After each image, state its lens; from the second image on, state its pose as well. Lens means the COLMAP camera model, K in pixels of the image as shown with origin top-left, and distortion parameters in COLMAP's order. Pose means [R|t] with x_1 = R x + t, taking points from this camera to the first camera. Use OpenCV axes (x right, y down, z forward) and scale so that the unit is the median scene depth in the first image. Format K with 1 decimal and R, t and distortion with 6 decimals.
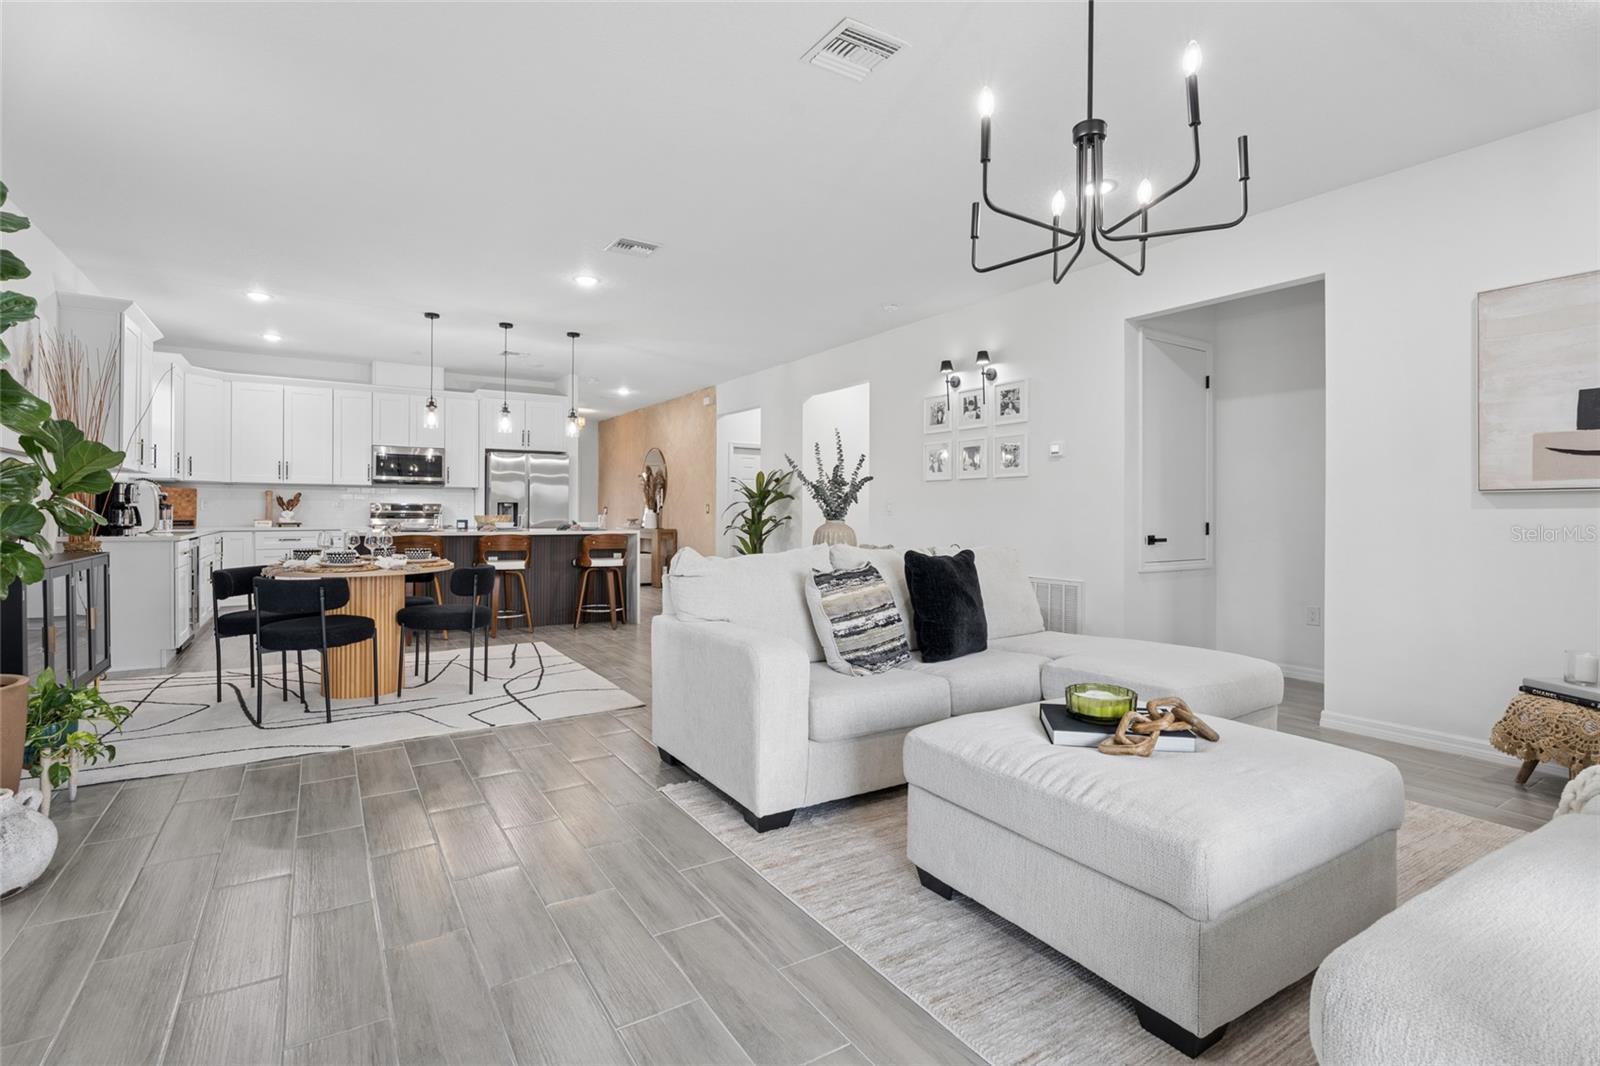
lens RADIAL K [[753.2, 0, 802.2], [0, 753.2, 513.4], [0, 0, 1]] dist [-0.010873, 0.000087]
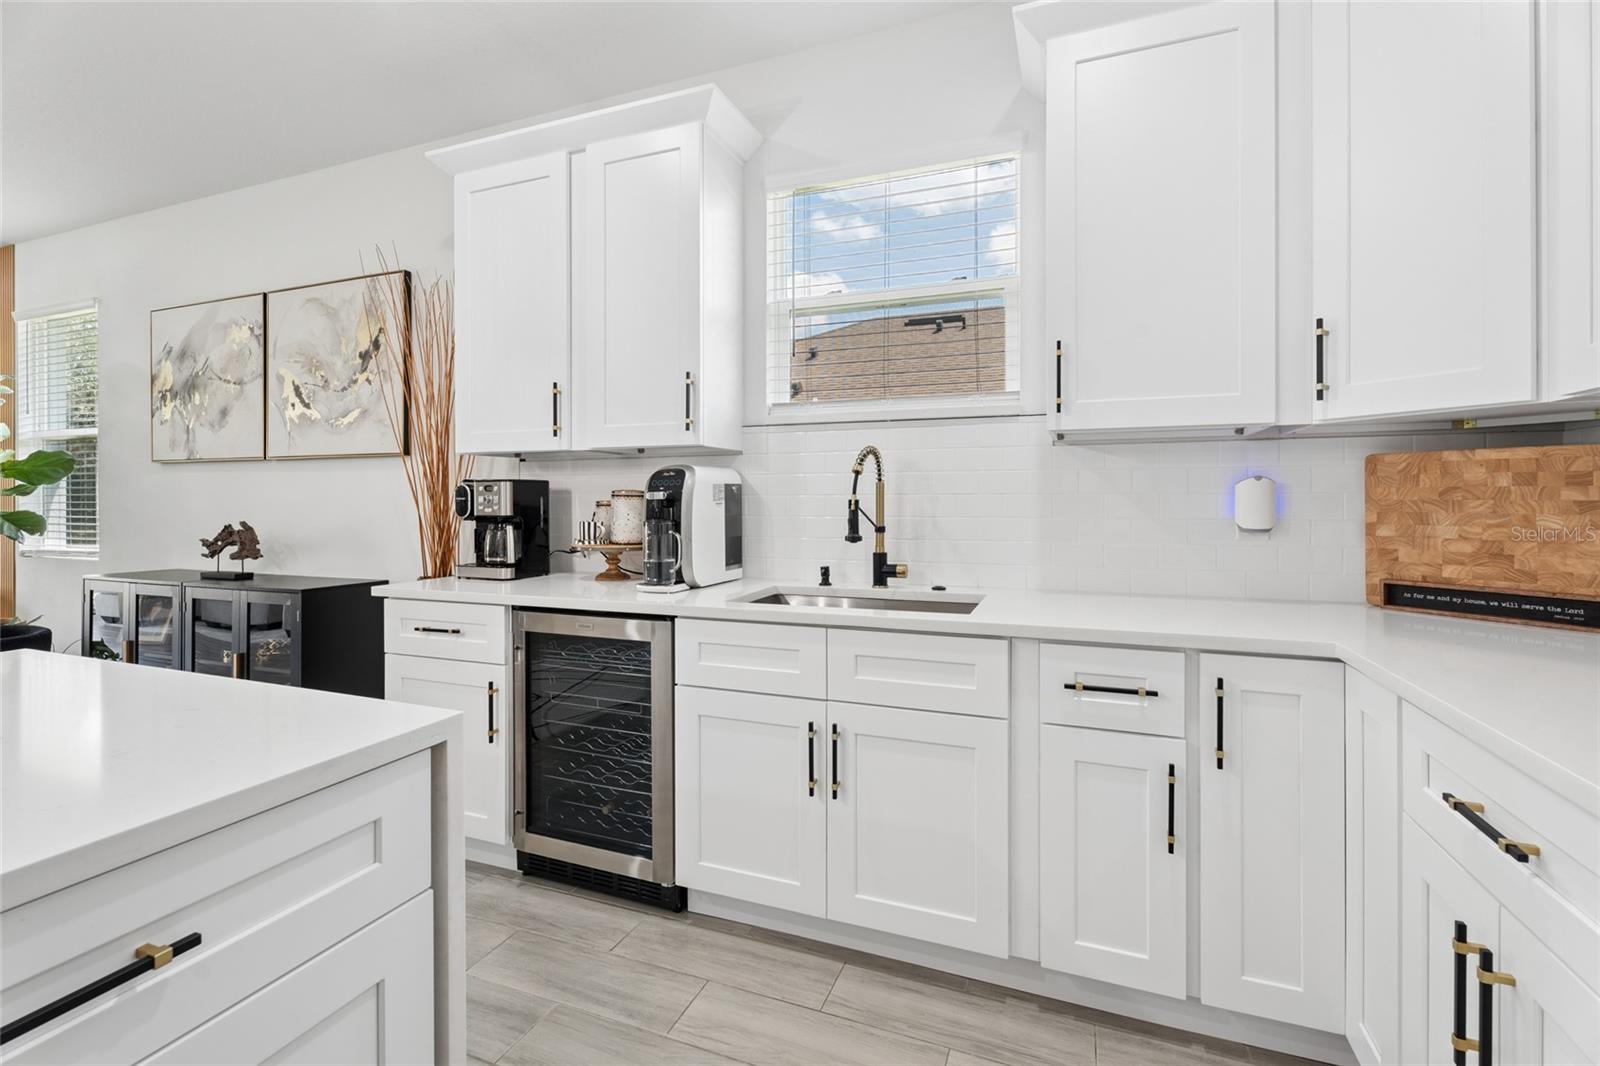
lens RADIAL K [[722.1, 0, 794.6], [0, 722.1, 498.9], [0, 0, 1]] dist [0.003409, 0.000467]
pose [[-0.813986, -0.002821, -0.580878, -0.496709], [-0.001758, 0.999996, -0.002394, -0.016798], [0.580882, -0.000928, -0.813987, 0.979531]]
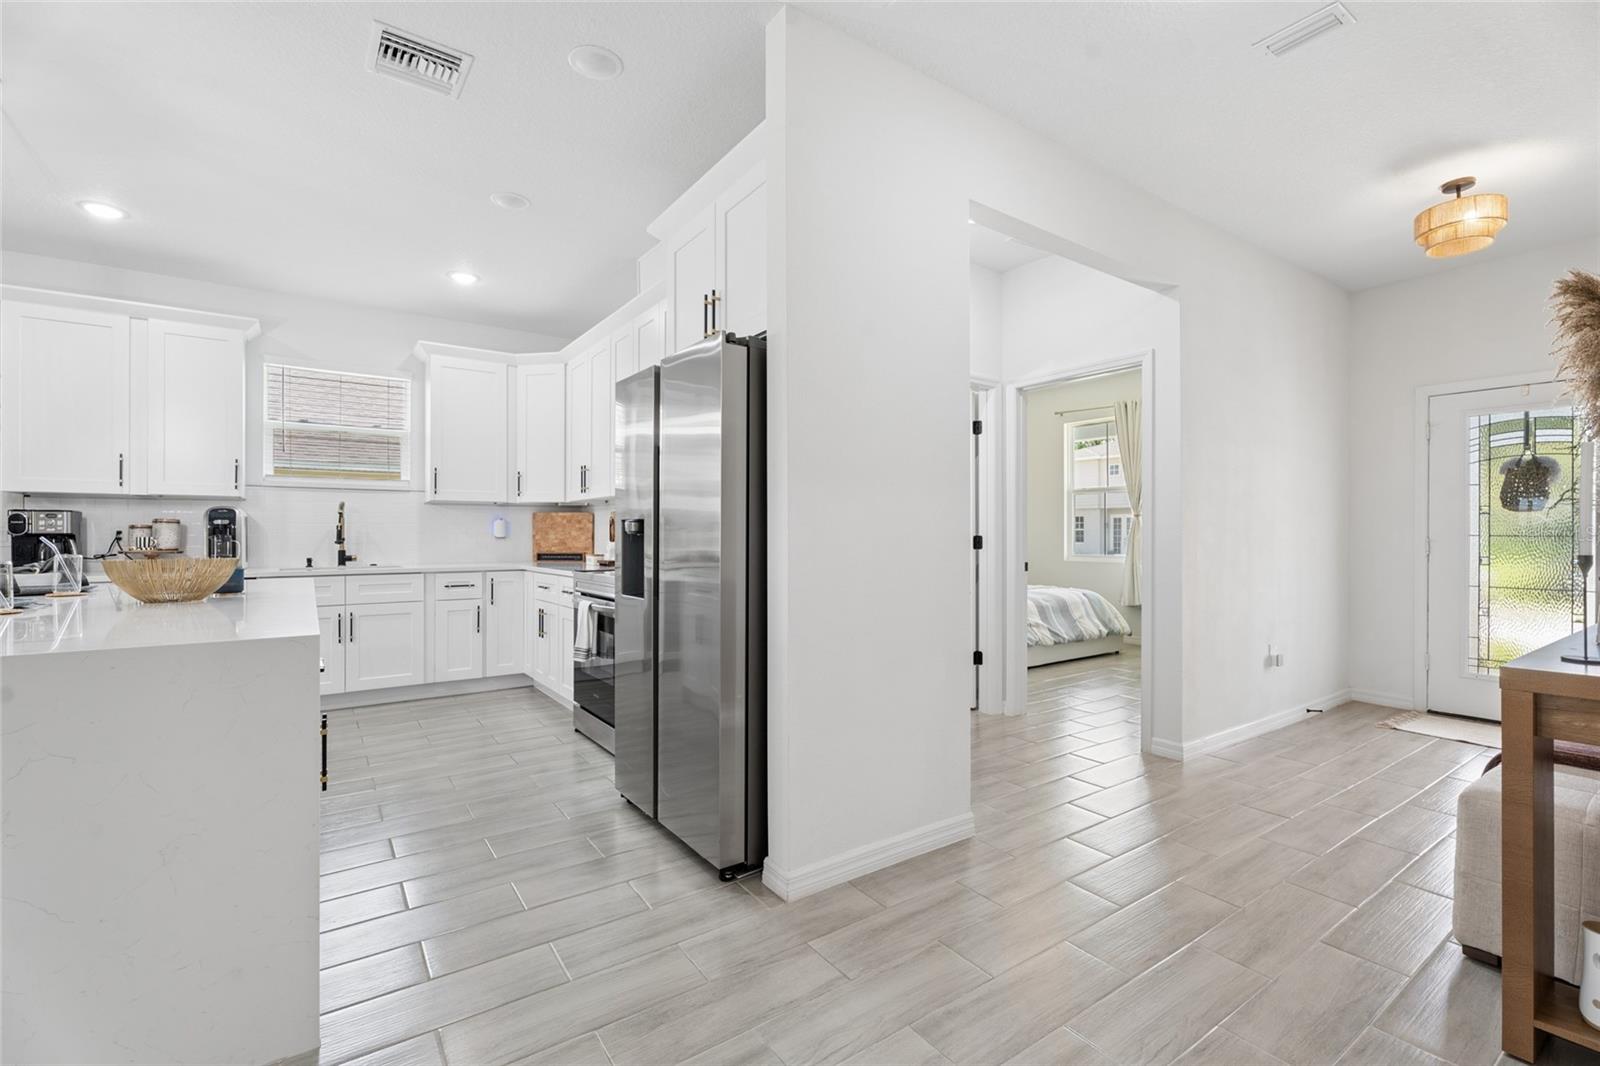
lens RADIAL K [[705.1, 0, 800.0], [0, 705.1, 537.7], [0, 0, 1]] dist [-0.002338, 0.000507]
pose [[0.035379, 0.000089, -0.999374, -0.073067], [-0.000138, 1.000000, 0.000084, -0.007053], [0.999374, 0.000135, 0.035379, 1.137285]]
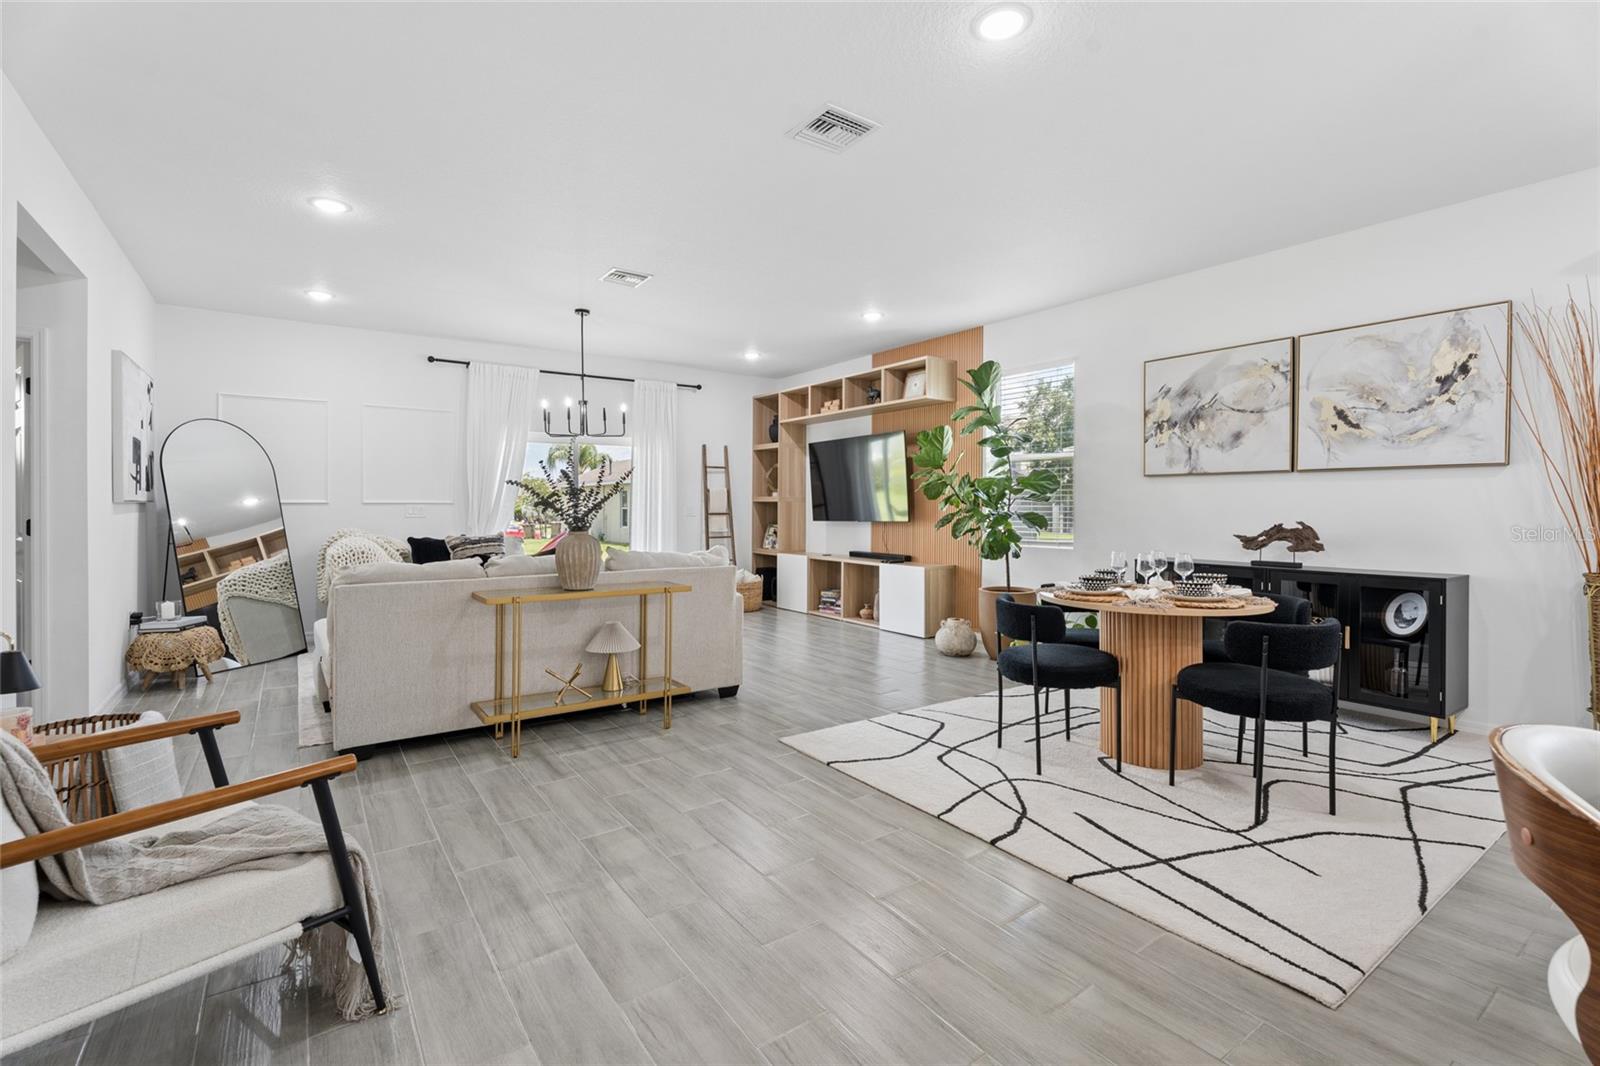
lens RADIAL K [[712.3, 0, 792.1], [0, 712.3, 512.5], [0, 0, 1]] dist [0.001638, 0.000245]
pose [[-0.999315, -0.006766, -0.036376, -0.099571], [-0.007059, 0.999944, 0.007921, -0.012360], [0.036320, 0.008172, -0.999307, 0.957010]]
